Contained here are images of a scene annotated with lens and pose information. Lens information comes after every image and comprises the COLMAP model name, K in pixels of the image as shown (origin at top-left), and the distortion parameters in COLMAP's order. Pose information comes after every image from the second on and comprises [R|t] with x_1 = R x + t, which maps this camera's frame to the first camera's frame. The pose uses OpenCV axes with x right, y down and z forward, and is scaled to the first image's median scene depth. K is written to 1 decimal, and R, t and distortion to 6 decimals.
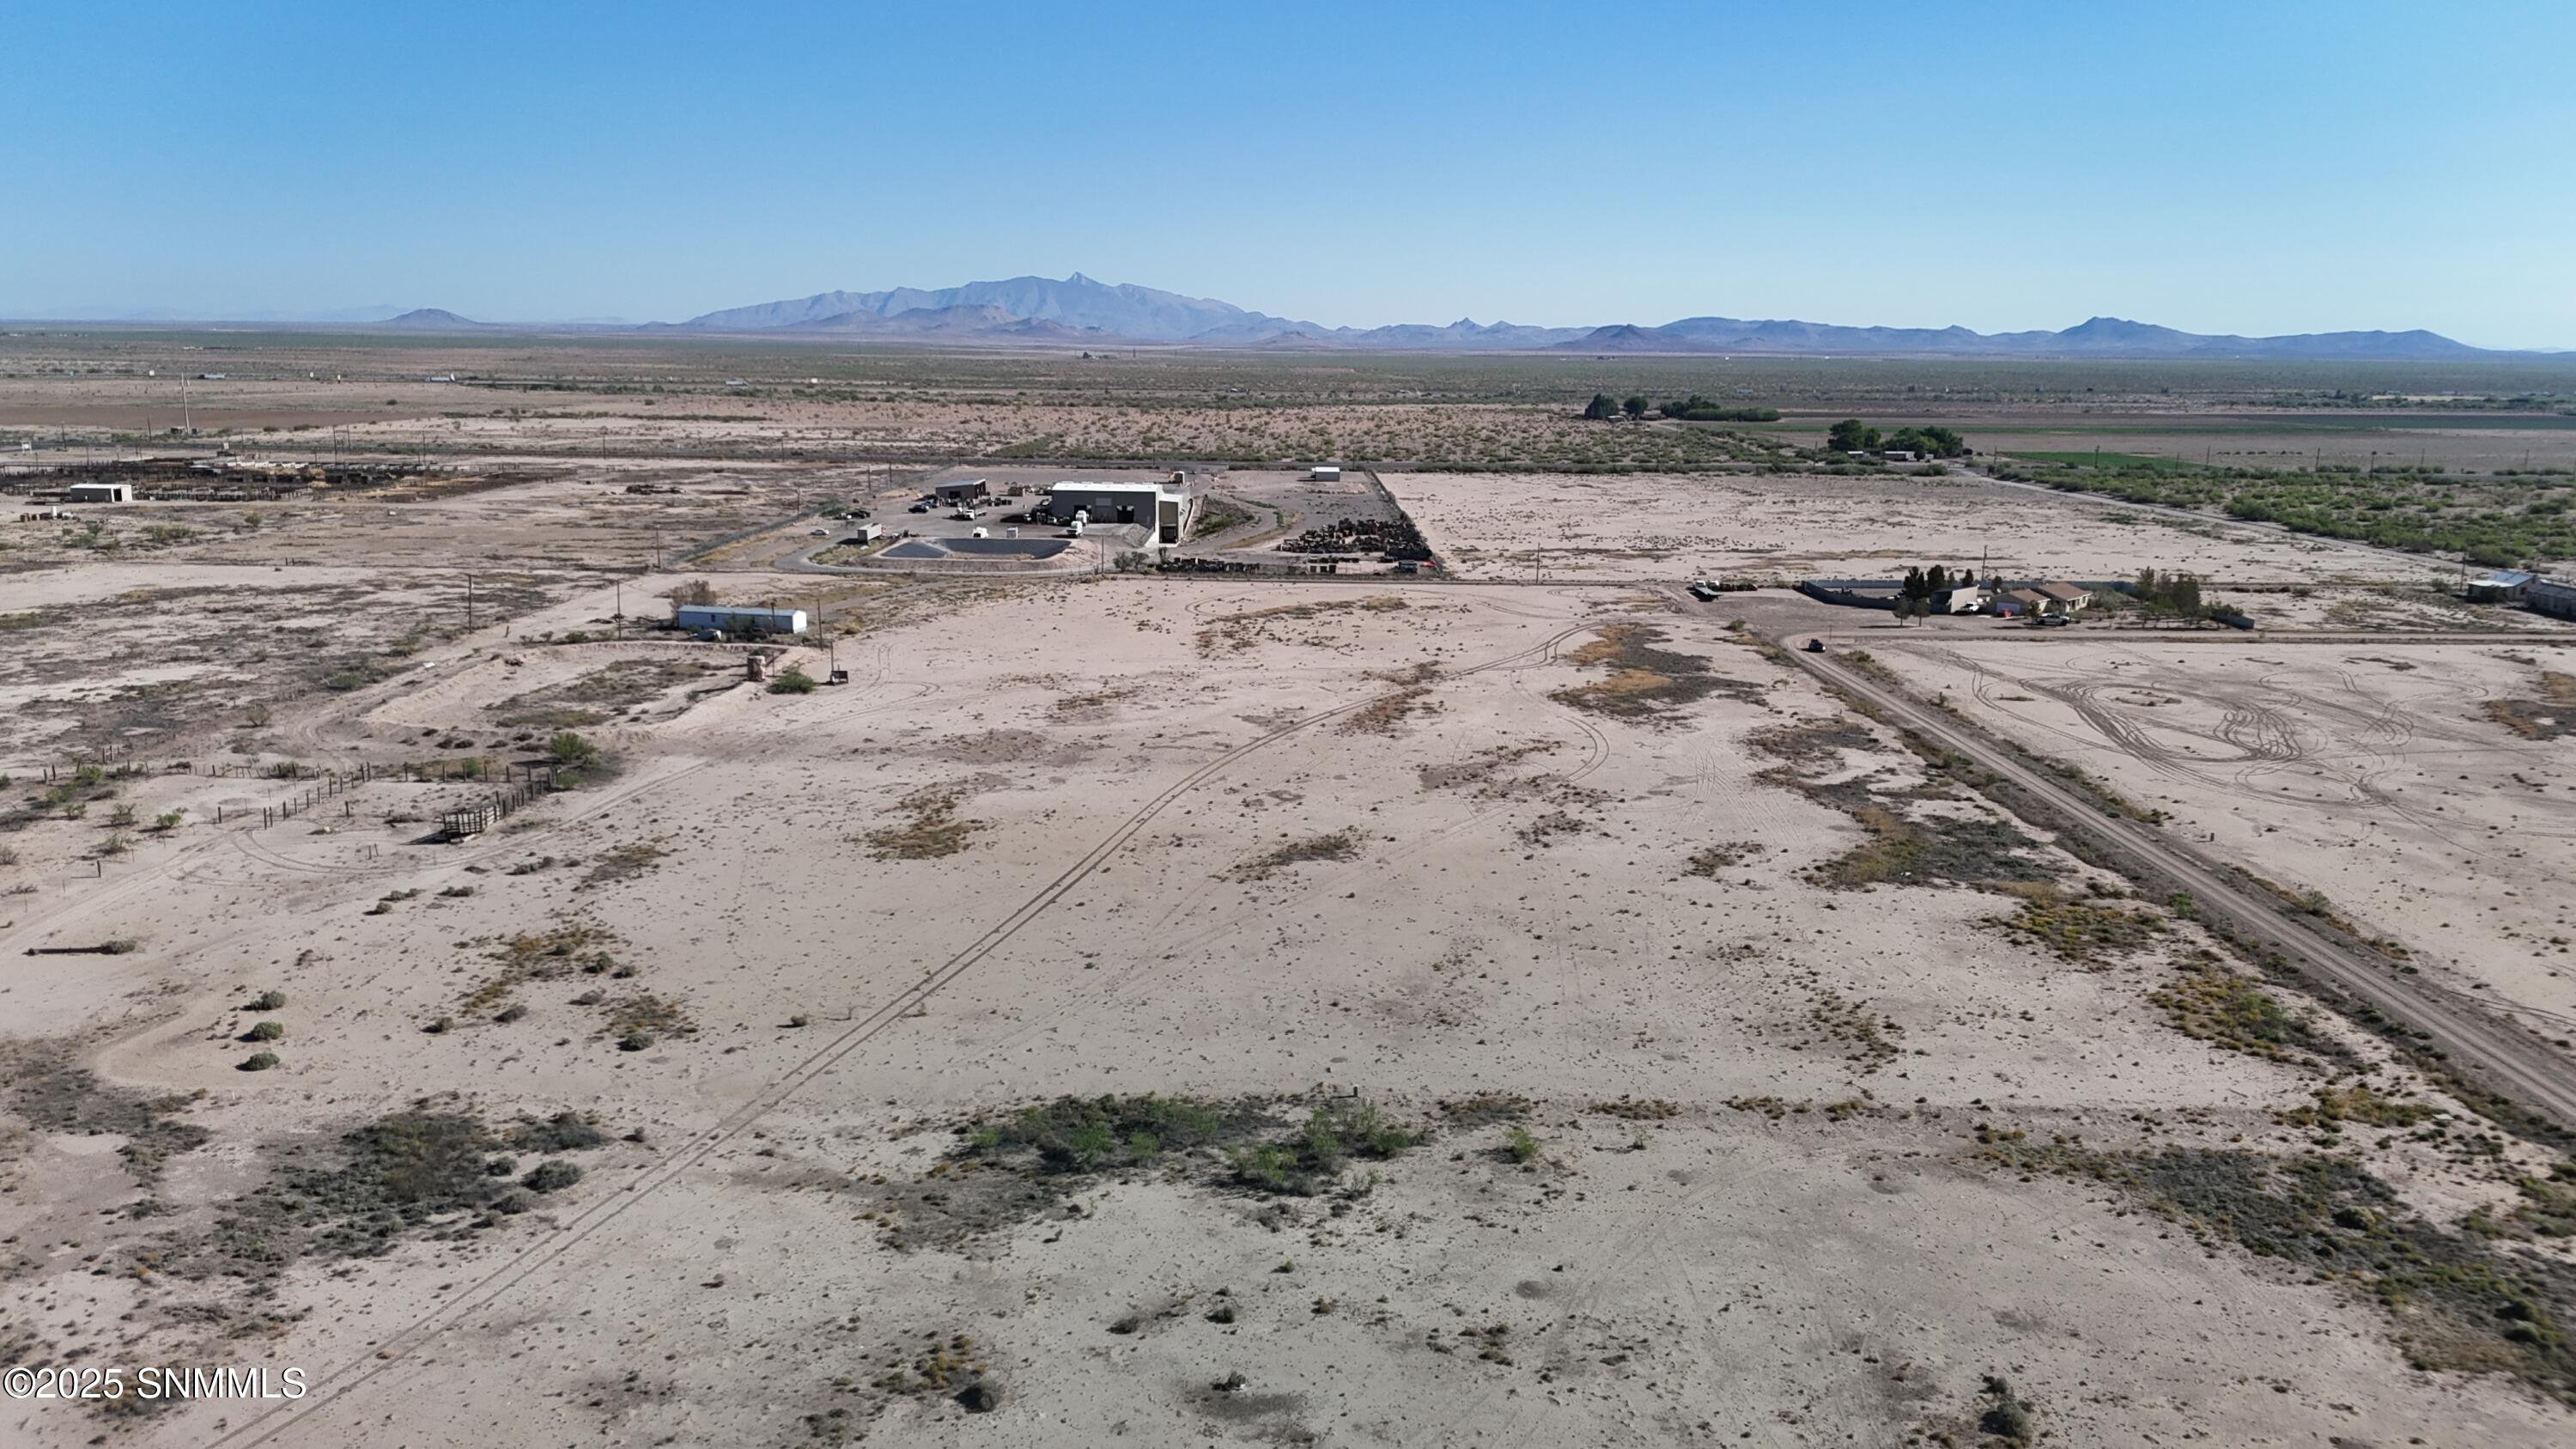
lens RADIAL K [[1870.7, 0, 1285.9], [0, 1870.7, 724.7], [0, 0, 1]] dist [0.064977, -0.047633]
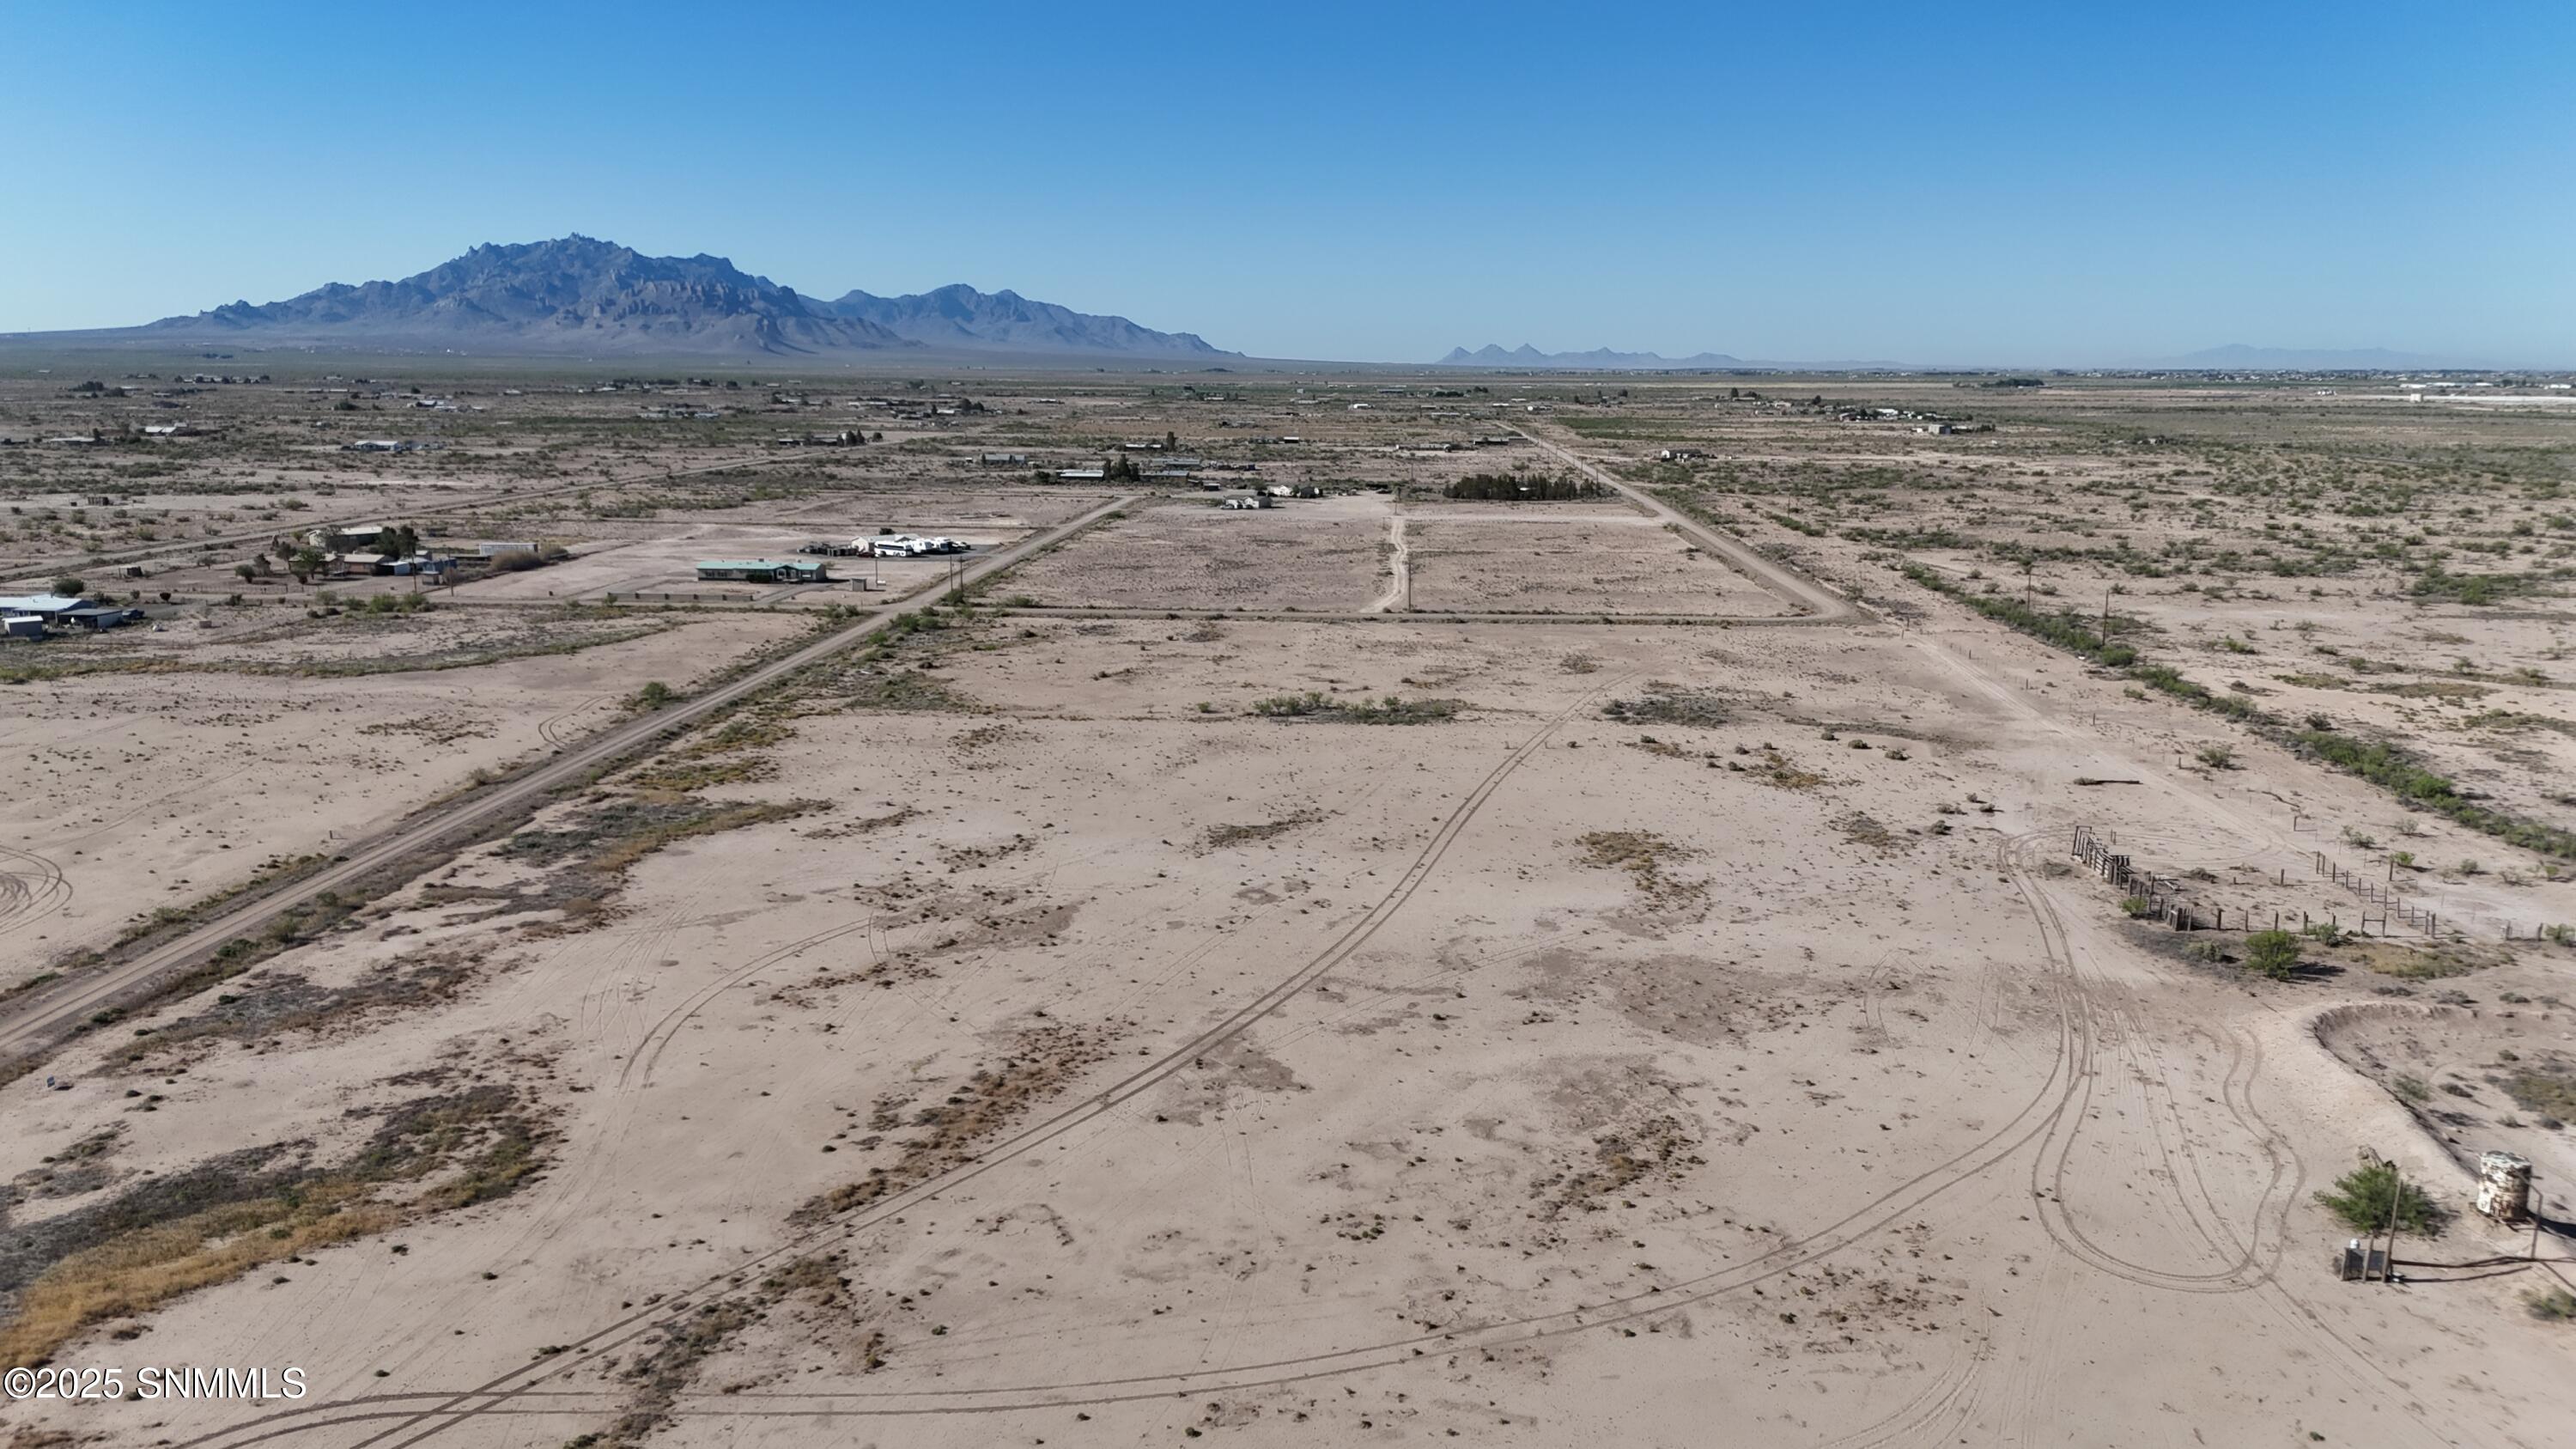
lens RADIAL K [[1870.7, 0, 1283.4], [0, 1870.7, 736.7], [0, 0, 1]] dist [0.064977, -0.047633]
pose [[-0.997432, -0.028934, 0.065508, -0.085442], [-0.001330, 0.922071, 0.387019, -0.458353], [-0.071601, 0.385939, -0.919742, 2.297588]]
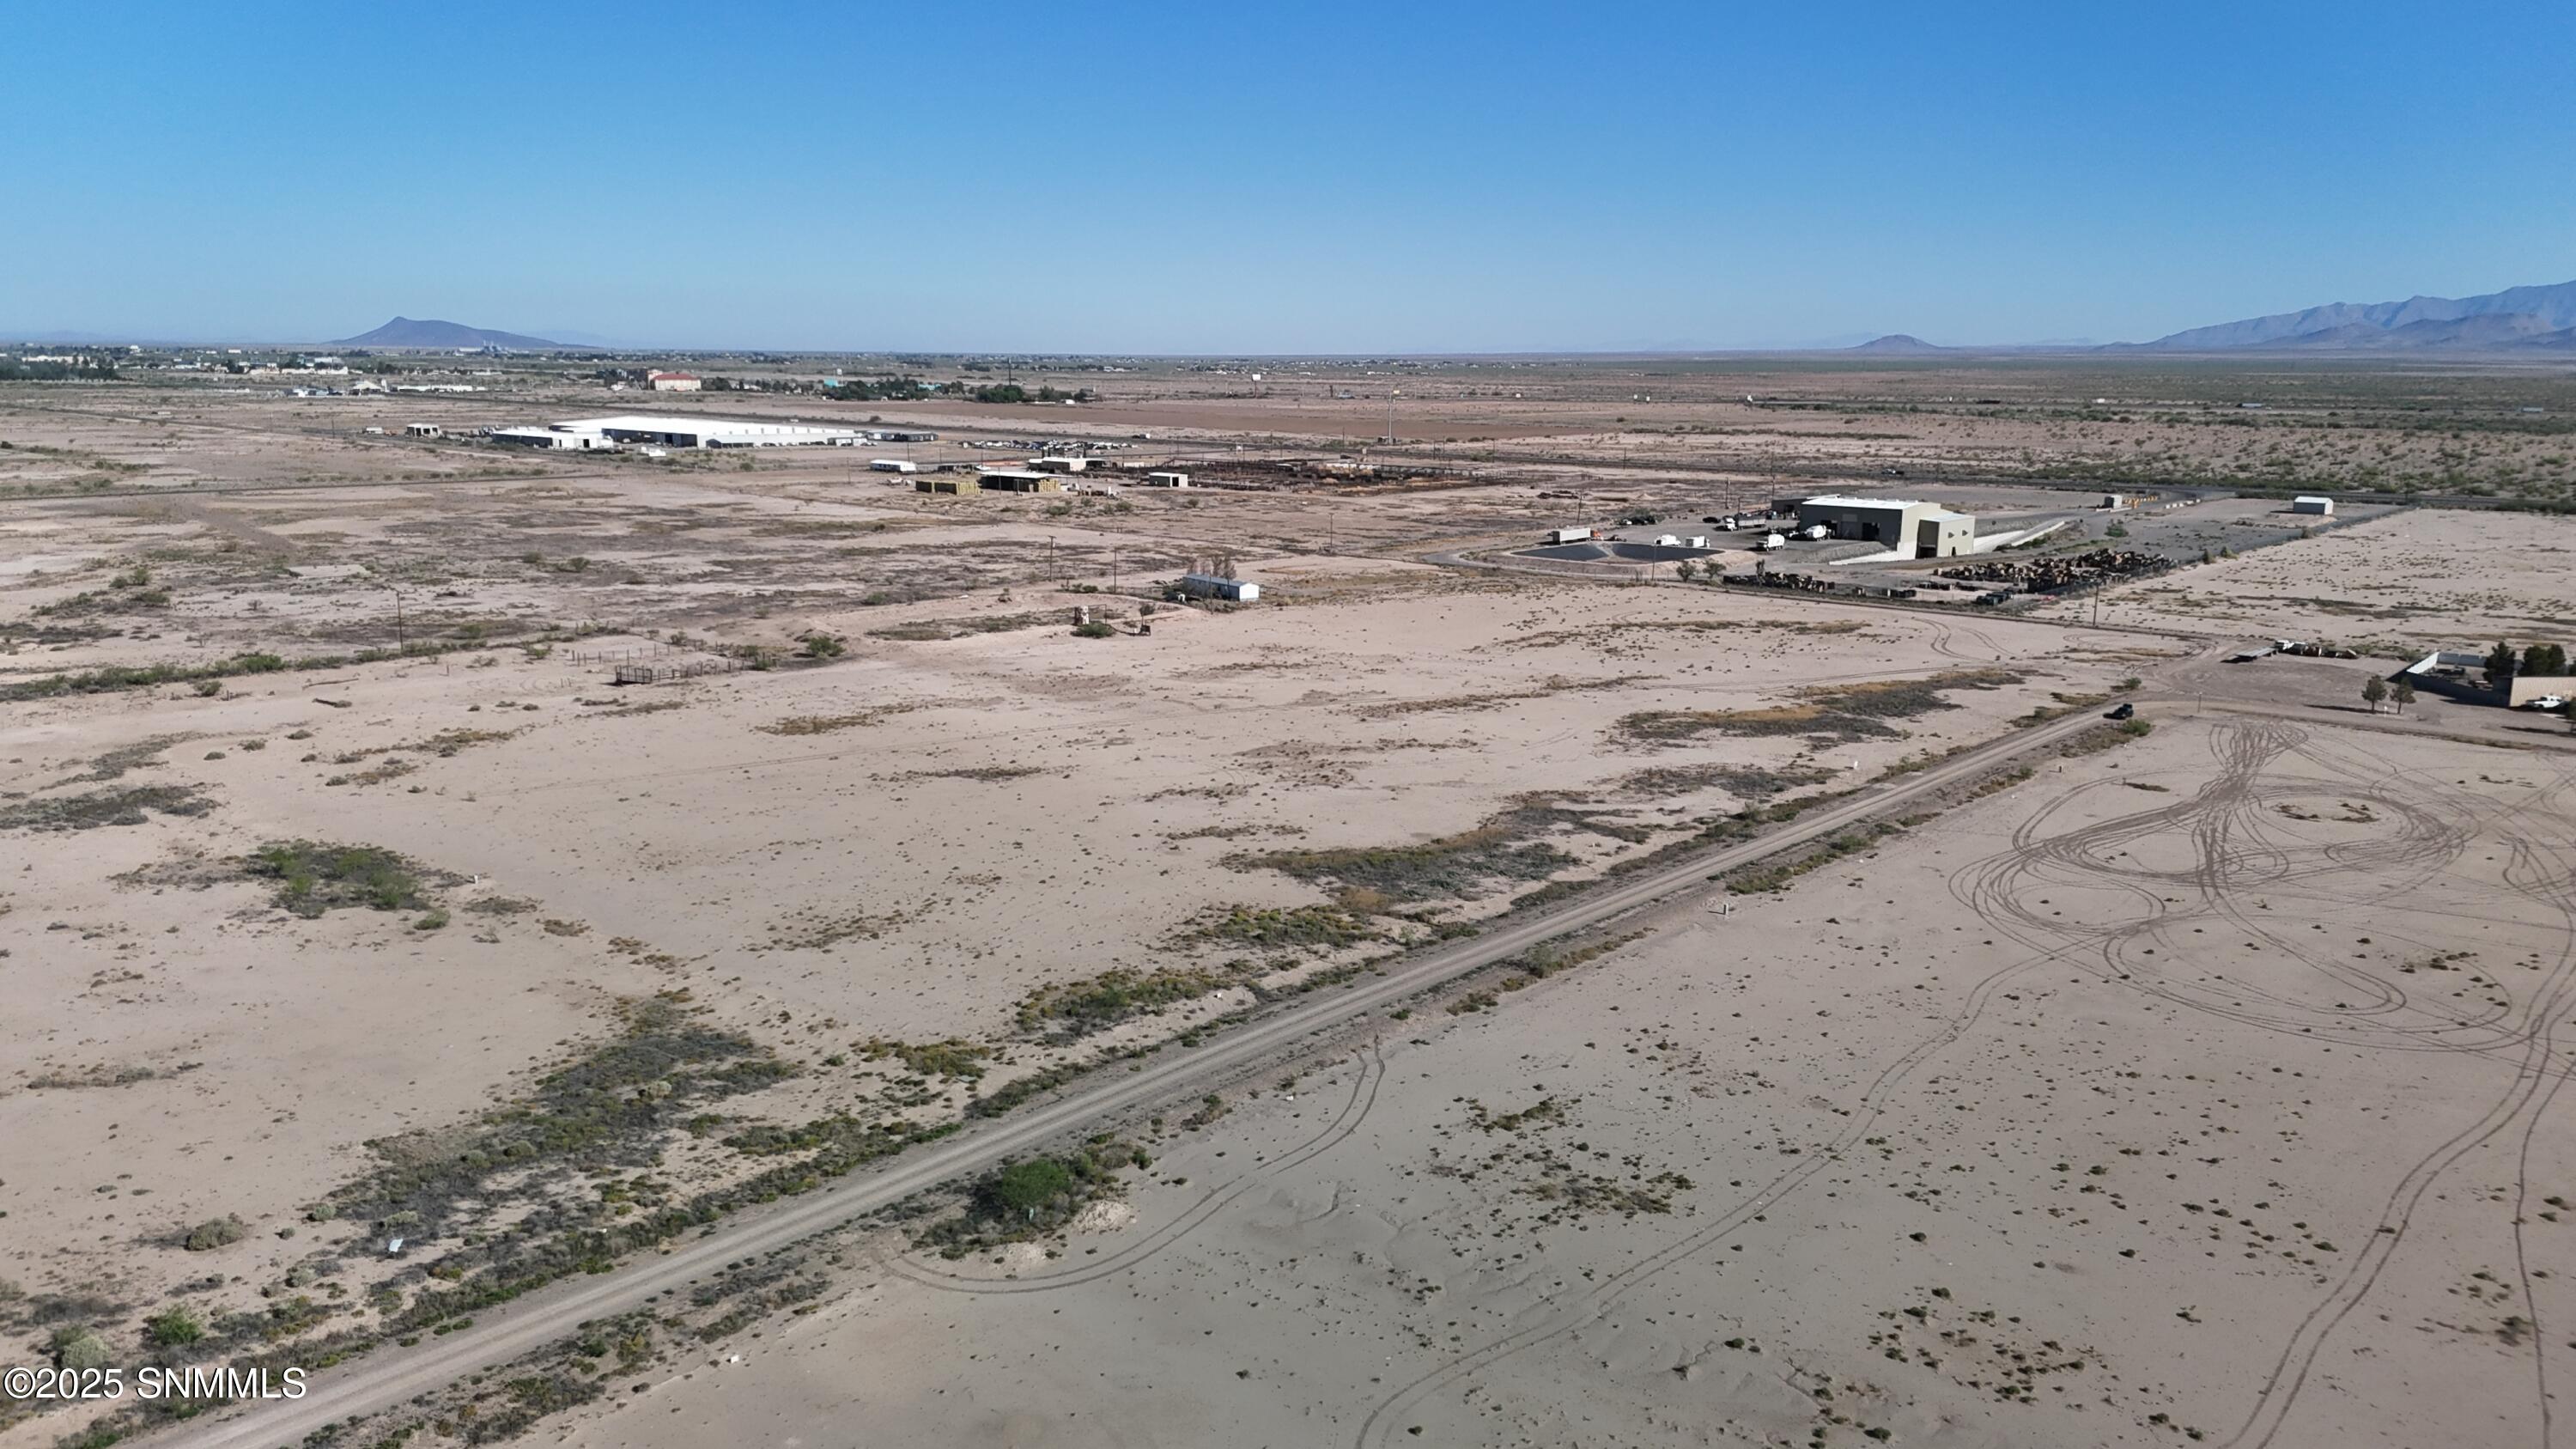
lens RADIAL K [[1870.7, 0, 1304.9], [0, 1870.7, 722.4], [0, 0, 1]] dist [0.064977, -0.047633]
pose [[0.746682, 0.119430, -0.654371, 1.117220], [-0.127859, 0.991174, 0.035004, -0.038001], [0.652777, 0.057530, 0.755363, 0.265235]]
